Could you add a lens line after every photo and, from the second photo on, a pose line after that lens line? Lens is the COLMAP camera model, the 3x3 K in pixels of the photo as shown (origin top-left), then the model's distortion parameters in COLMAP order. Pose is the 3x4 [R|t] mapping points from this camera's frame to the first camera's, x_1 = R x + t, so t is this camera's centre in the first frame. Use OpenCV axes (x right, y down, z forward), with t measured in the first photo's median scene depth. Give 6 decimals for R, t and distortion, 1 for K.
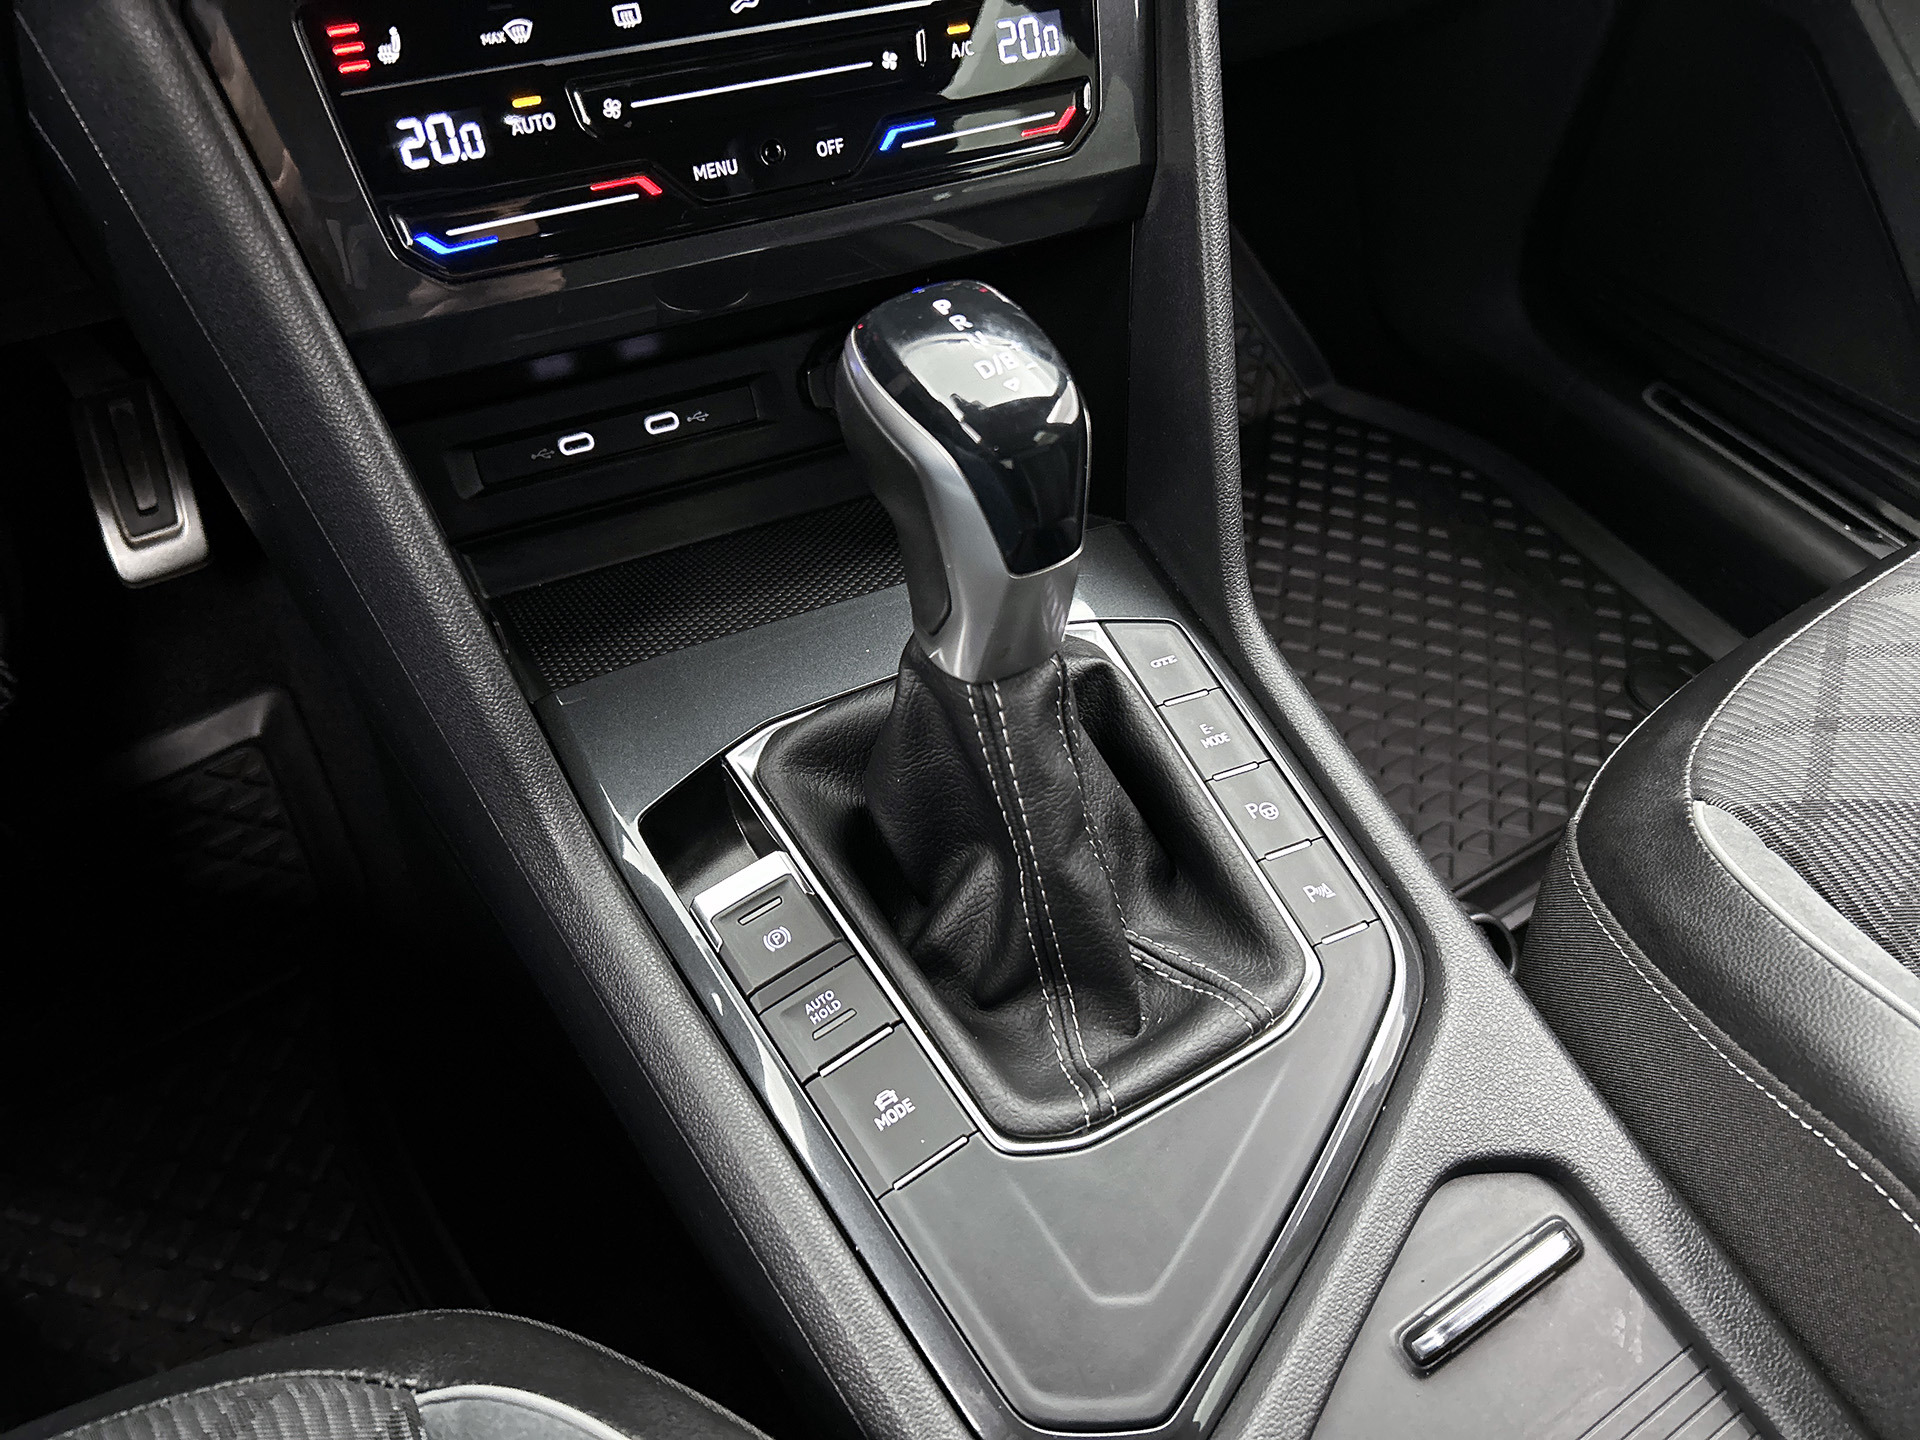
lens RADIAL K [[1448.6, 0, 992.6], [0, 1448.6, 728.5], [0, 0, 1]] dist [0.009197, -0.026218]
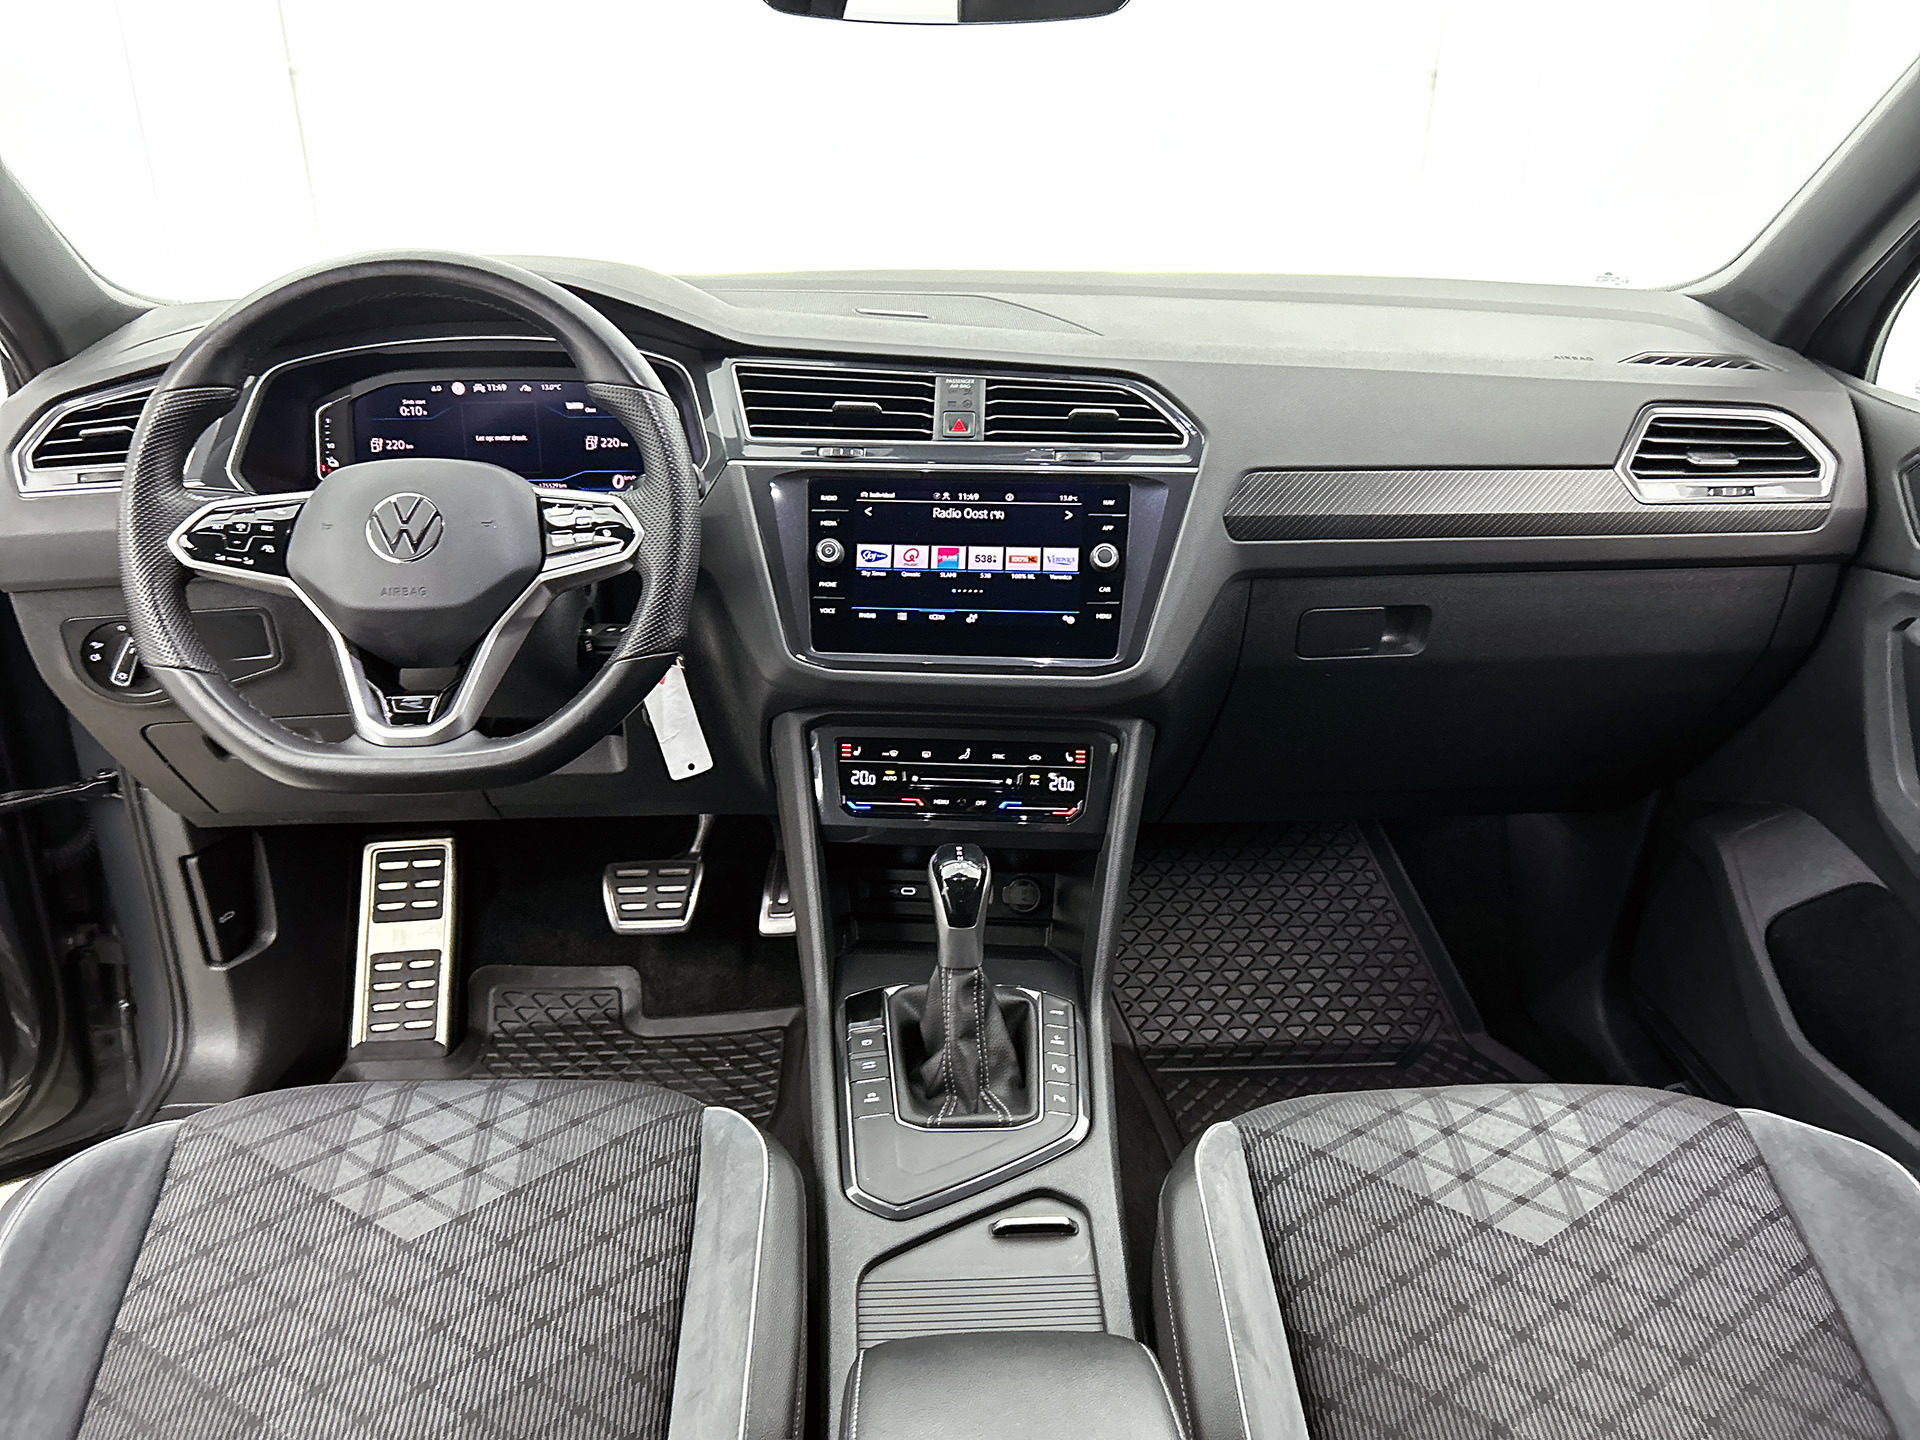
lens RADIAL K [[1448.6, 0, 960.8], [0, 1448.6, 725.8], [0, 0, 1]] dist [0.009197, -0.026218]
pose [[0.866898, 0.165058, -0.470366, 1.361570], [-0.348511, 0.875338, -0.335147, 0.531562], [0.356410, 0.454466, 0.816353, -1.702754]]
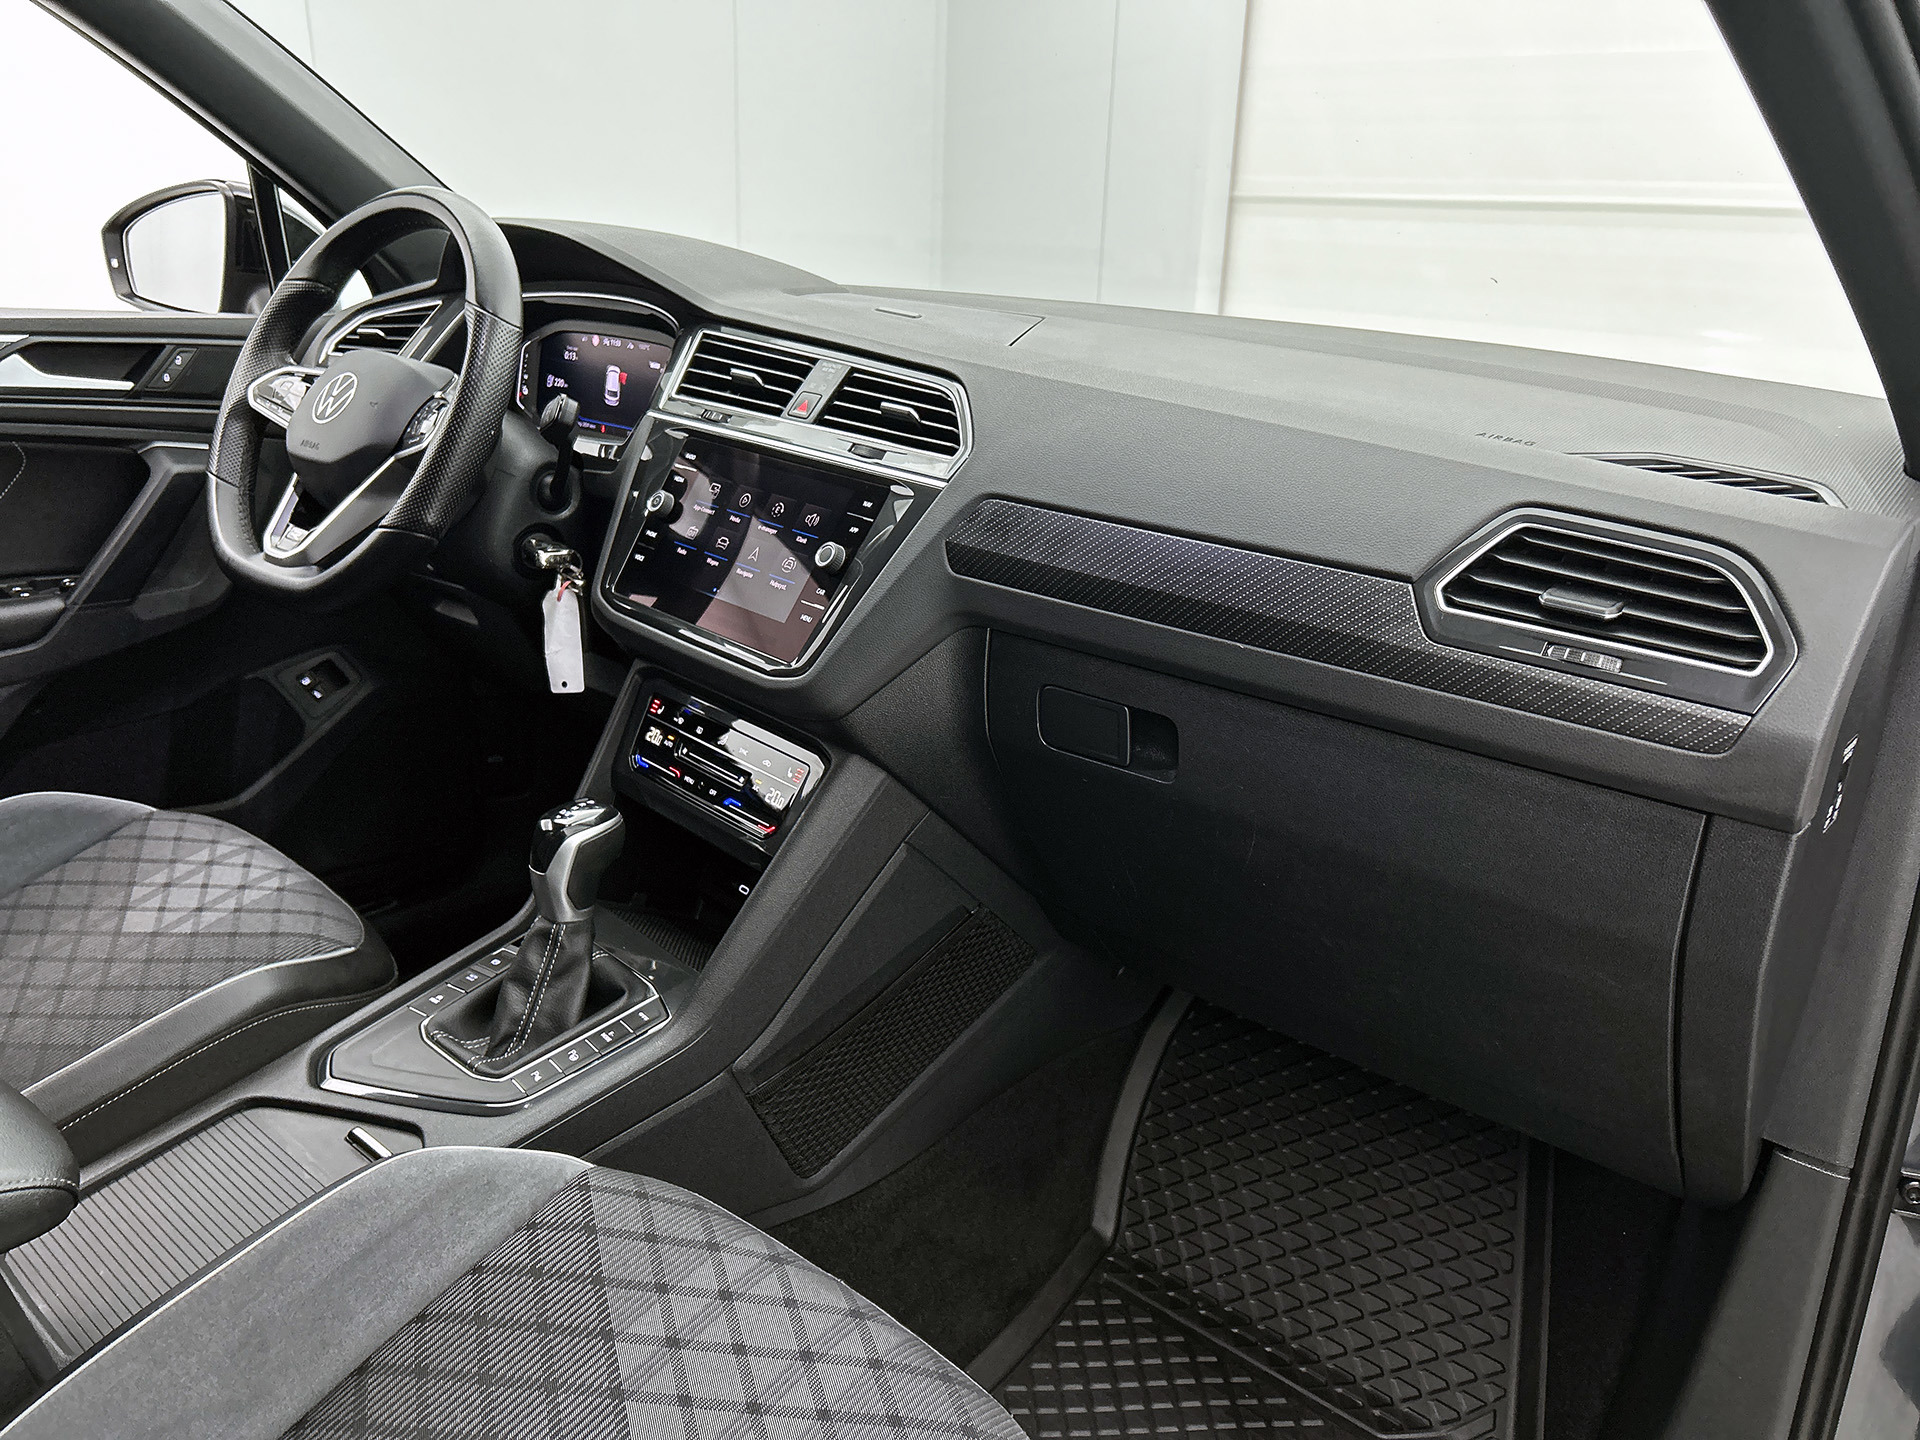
lens RADIAL K [[1448.6, 0, 995.2], [0, 1448.6, 753.5], [0, 0, 1]] dist [0.009197, -0.026218]
pose [[0.296994, 0.295772, -0.907917, 2.878076], [-0.745717, 0.665713, -0.027067, -0.862282], [0.596406, 0.685088, 0.418275, 0.083982]]
